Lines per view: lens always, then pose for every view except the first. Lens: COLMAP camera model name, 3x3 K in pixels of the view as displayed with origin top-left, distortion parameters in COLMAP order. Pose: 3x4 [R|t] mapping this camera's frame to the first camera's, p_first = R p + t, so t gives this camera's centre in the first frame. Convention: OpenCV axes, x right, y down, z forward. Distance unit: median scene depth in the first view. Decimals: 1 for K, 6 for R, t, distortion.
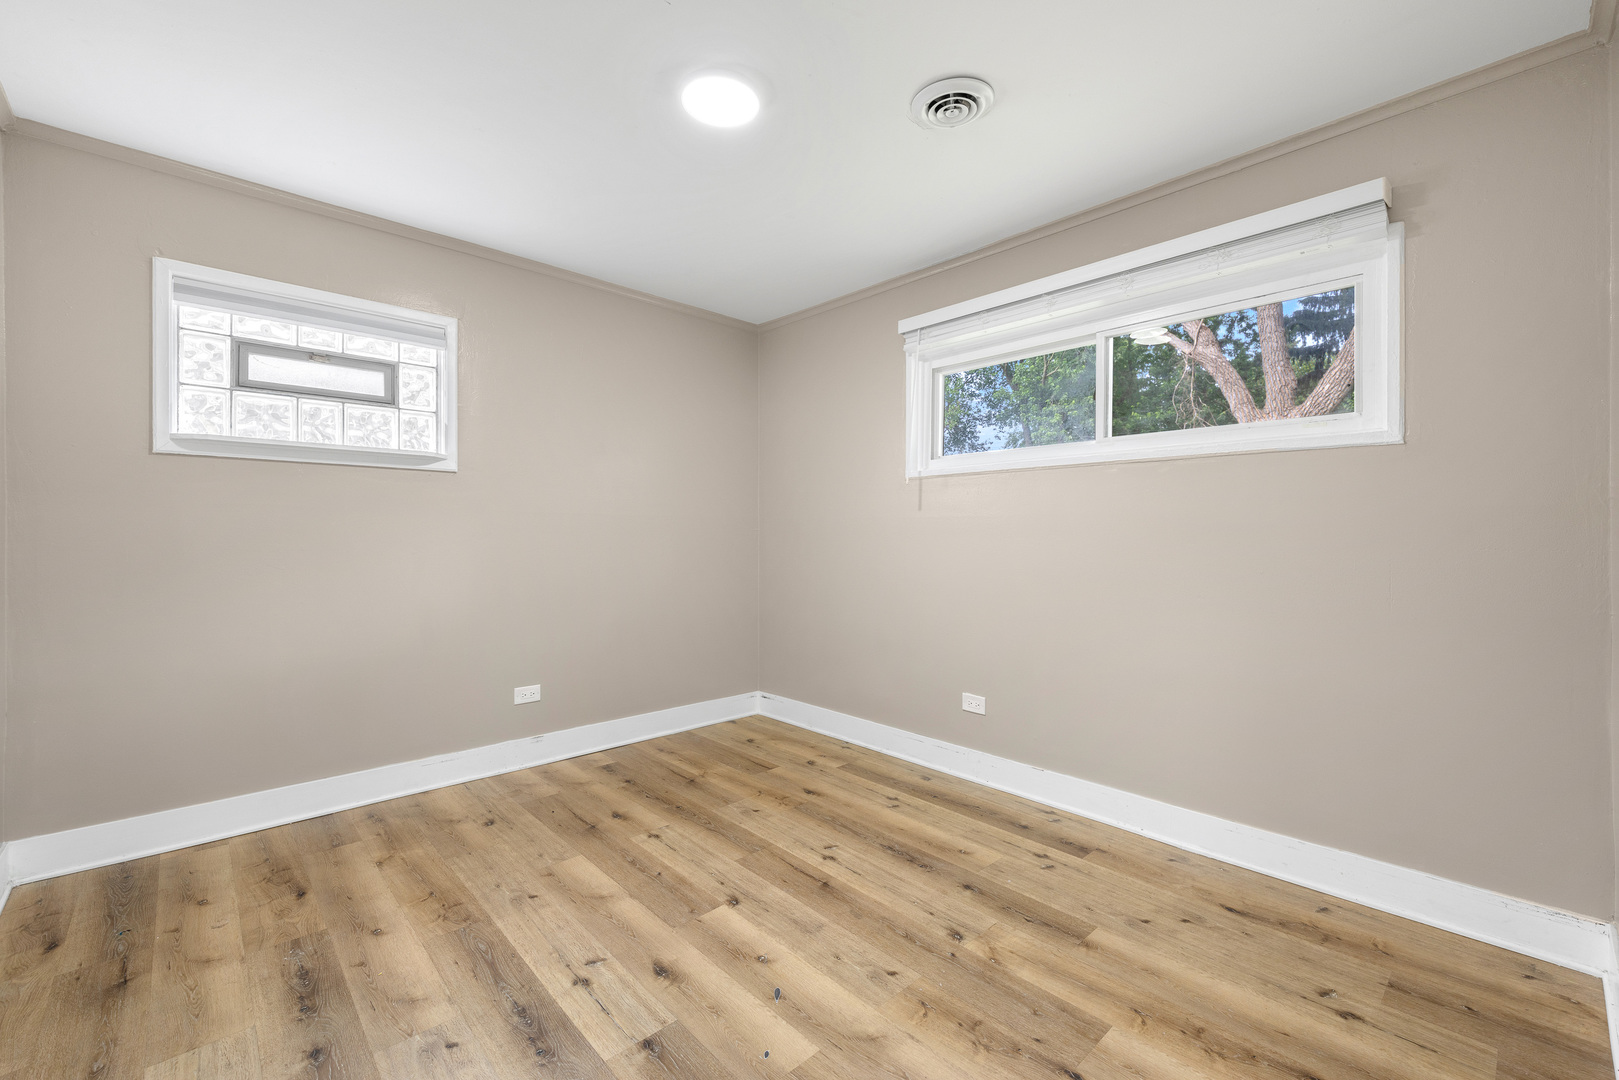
lens RADIAL K [[667.3, 0, 807.8], [0, 667.3, 531.2], [0, 0, 1]] dist [0.013618, -0.006216]
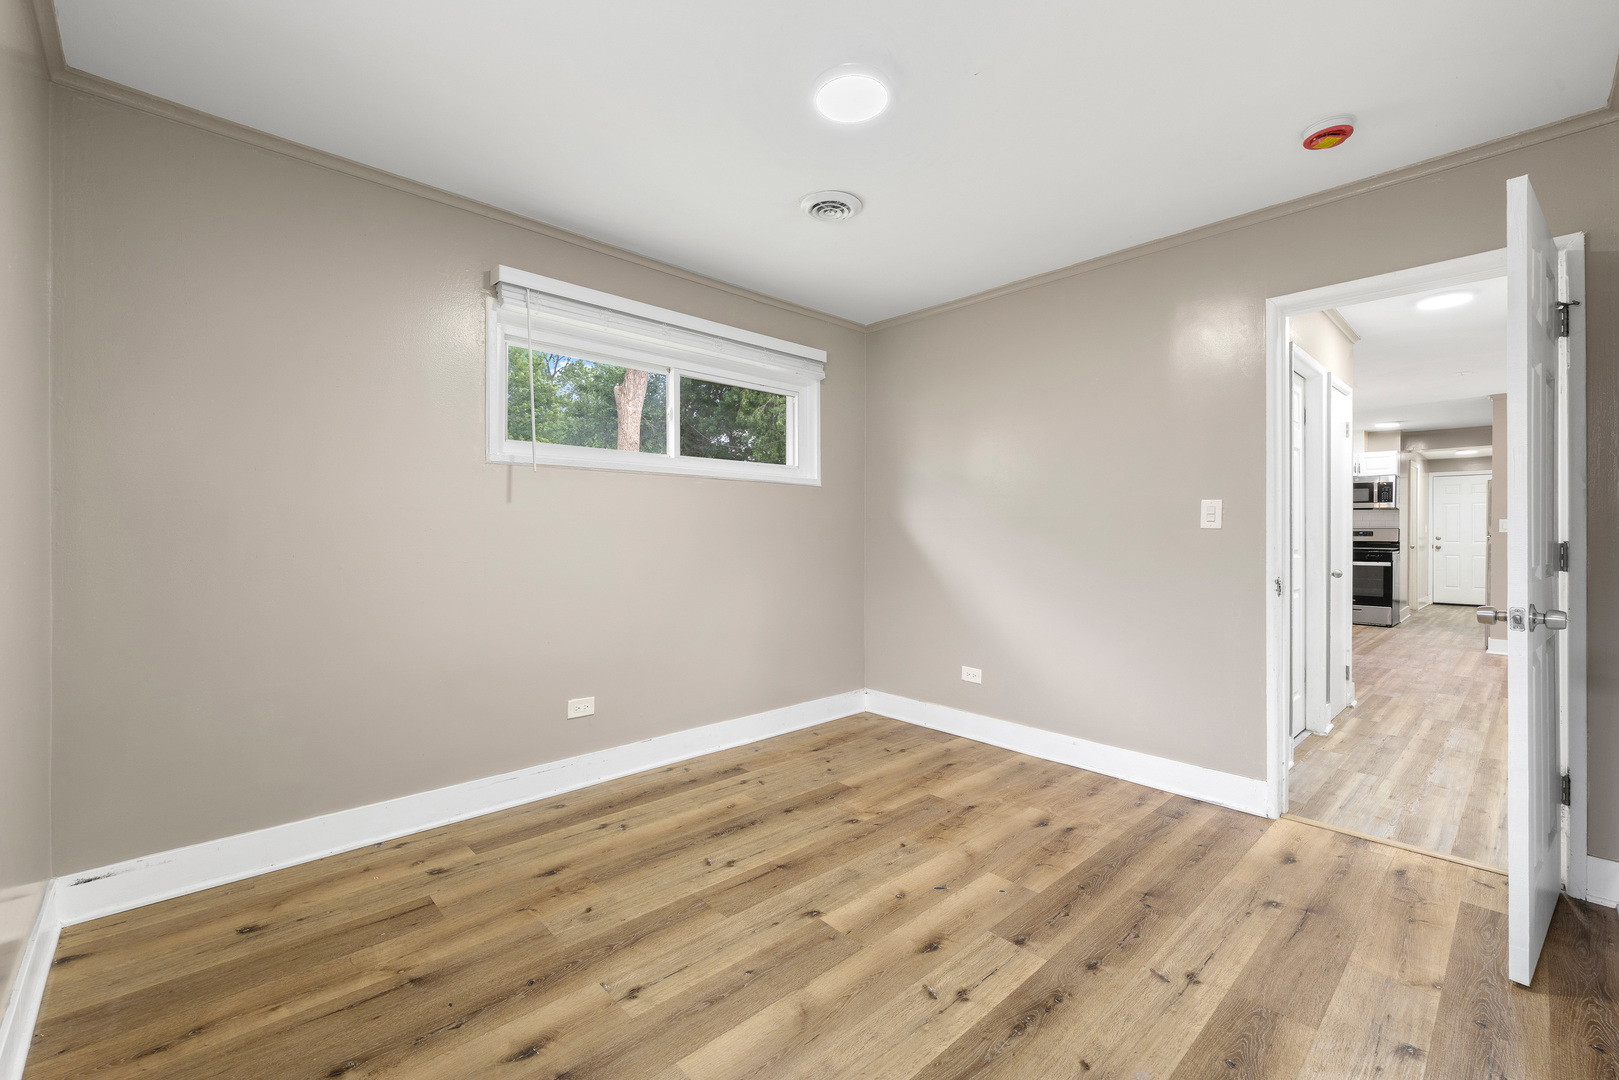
lens RADIAL K [[667.3, 0, 807.8], [0, 667.3, 531.2], [0, 0, 1]] dist [0.013618, -0.006216]
pose [[0.008090, -0.001445, 0.999966, -0.957589], [-0.006576, 0.999977, 0.001499, -0.000271], [-0.999946, -0.006588, 0.008080, 0.892838]]
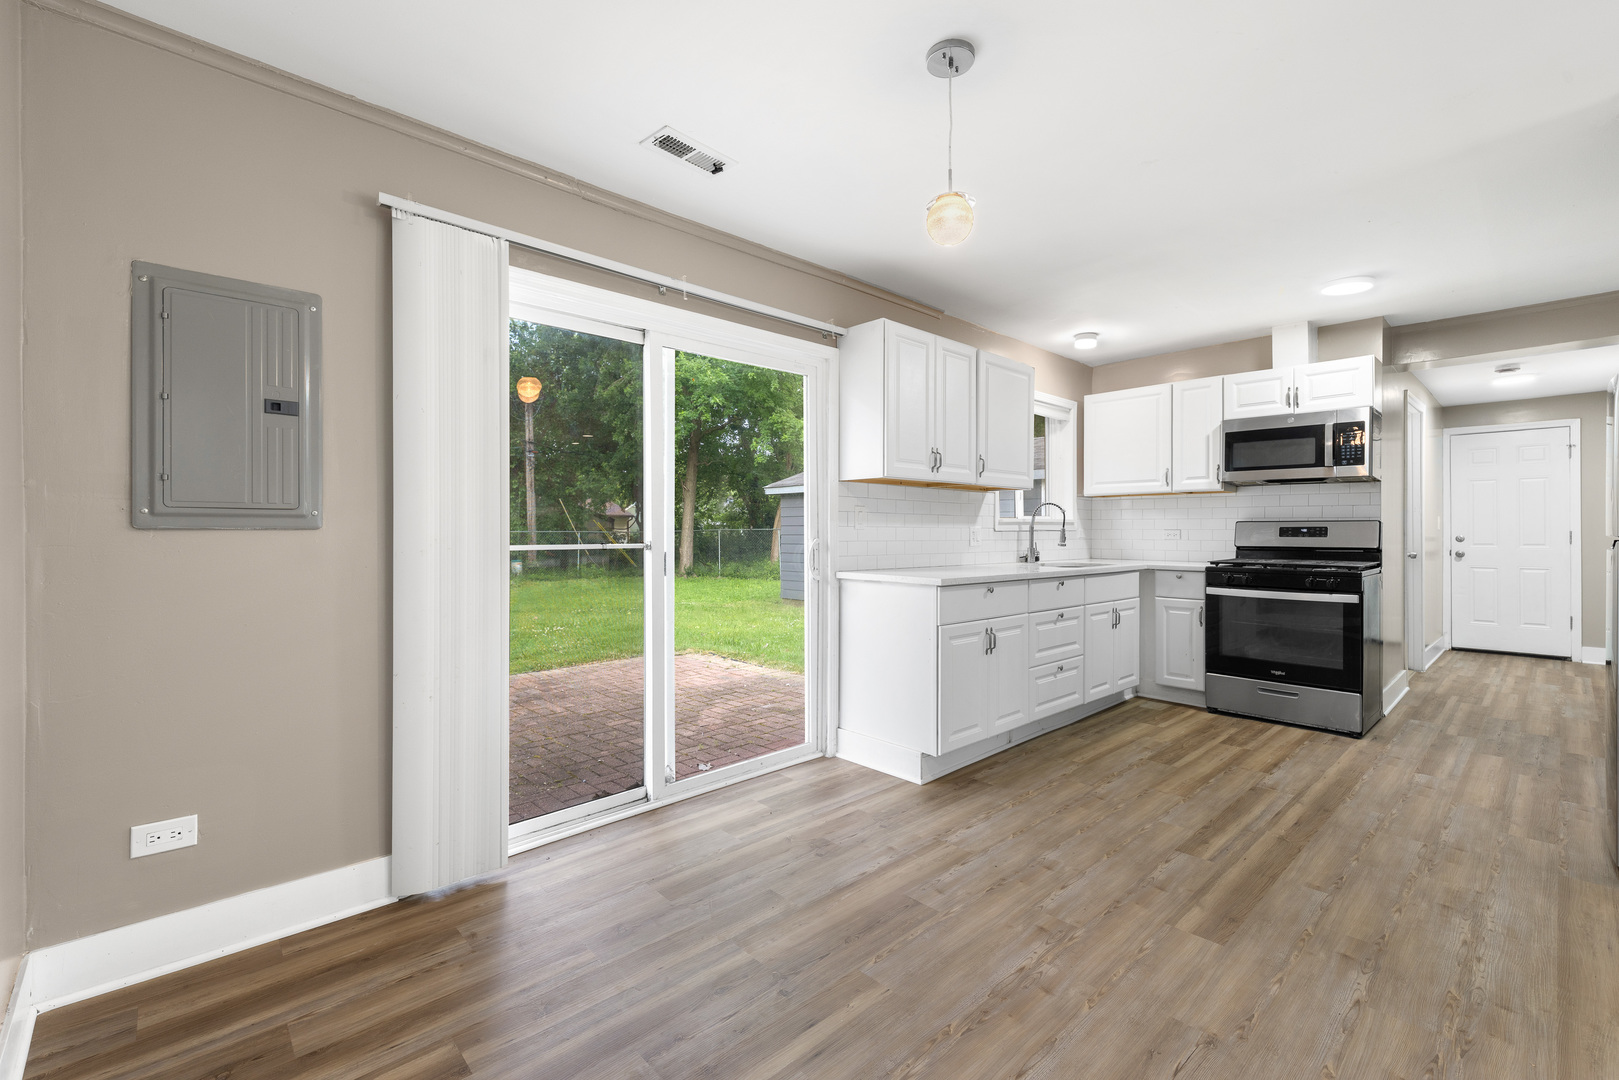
lens RADIAL K [[668.8, 0, 805.5], [0, 668.8, 528.5], [0, 0, 1]] dist [0.014125, -0.005497]
pose [[0.020671, 0.001247, 0.999786, -0.768129], [-0.002067, 0.999997, -0.001205, -0.000785], [-0.999784, -0.002042, 0.020674, 0.720164]]
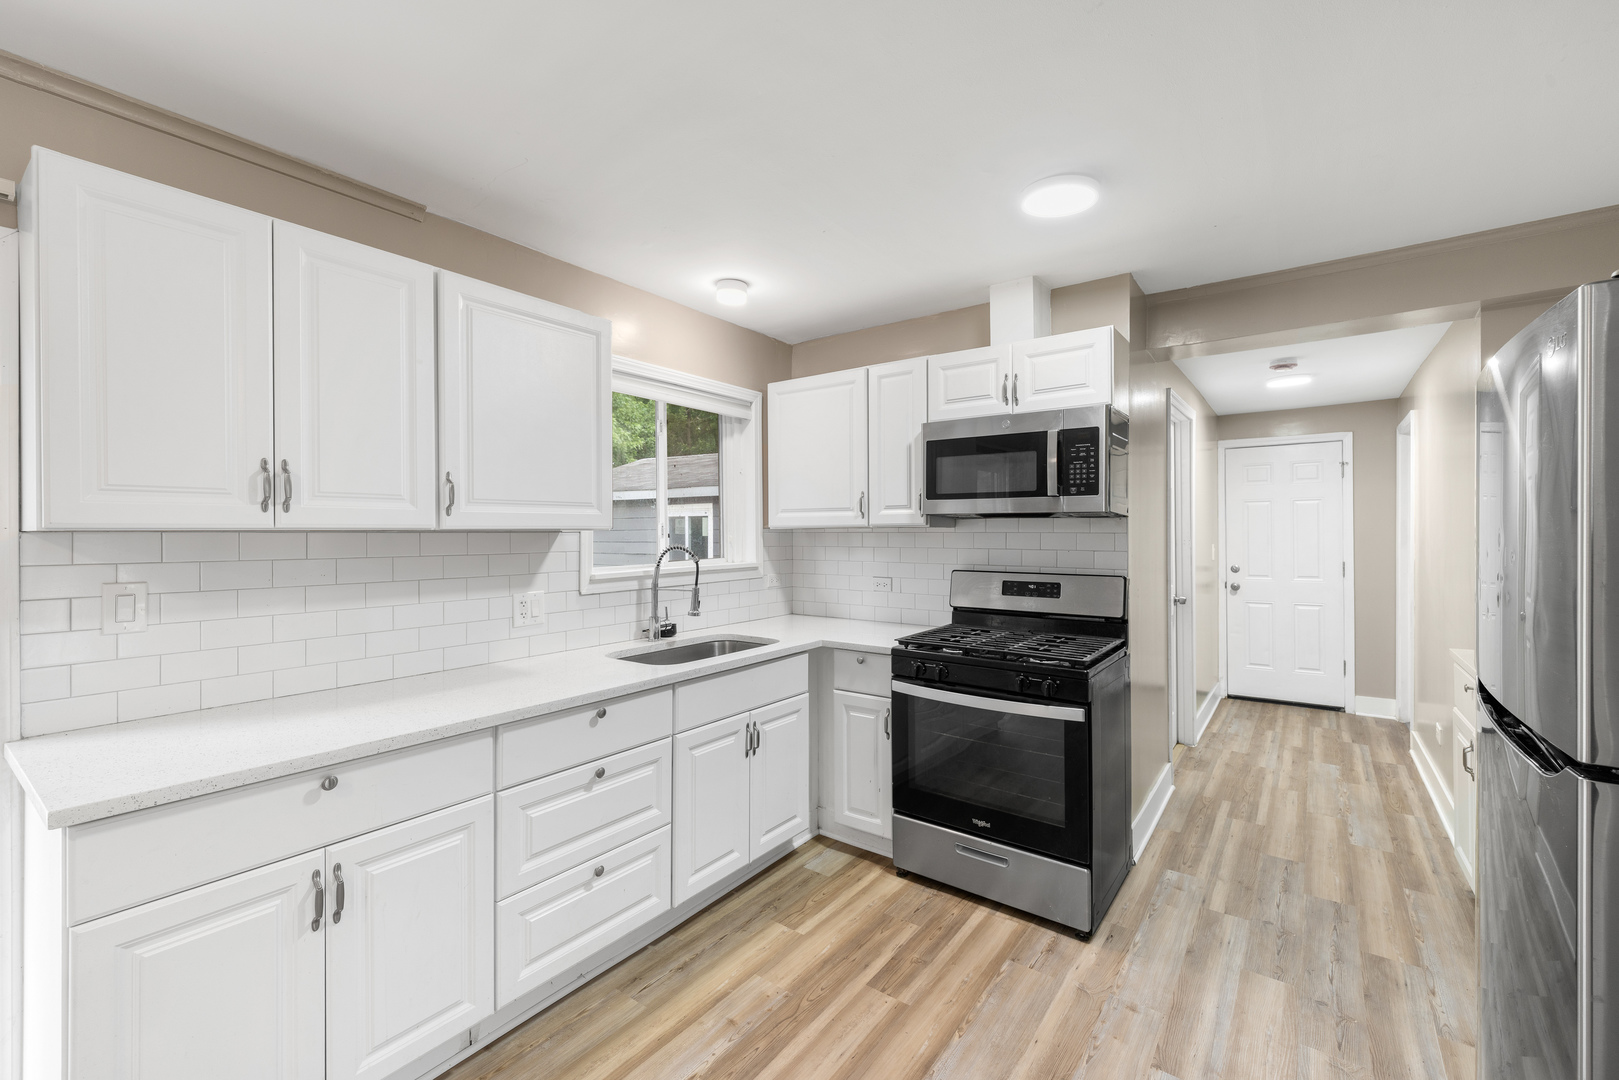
lens RADIAL K [[667.3, 0, 807.8], [0, 667.3, 531.2], [0, 0, 1]] dist [0.013618, -0.006216]
pose [[-0.173353, -0.001286, 0.984859, -0.694799], [0.005083, 0.999985, 0.002200, -0.011887], [-0.984847, 0.005387, -0.173344, 0.648839]]
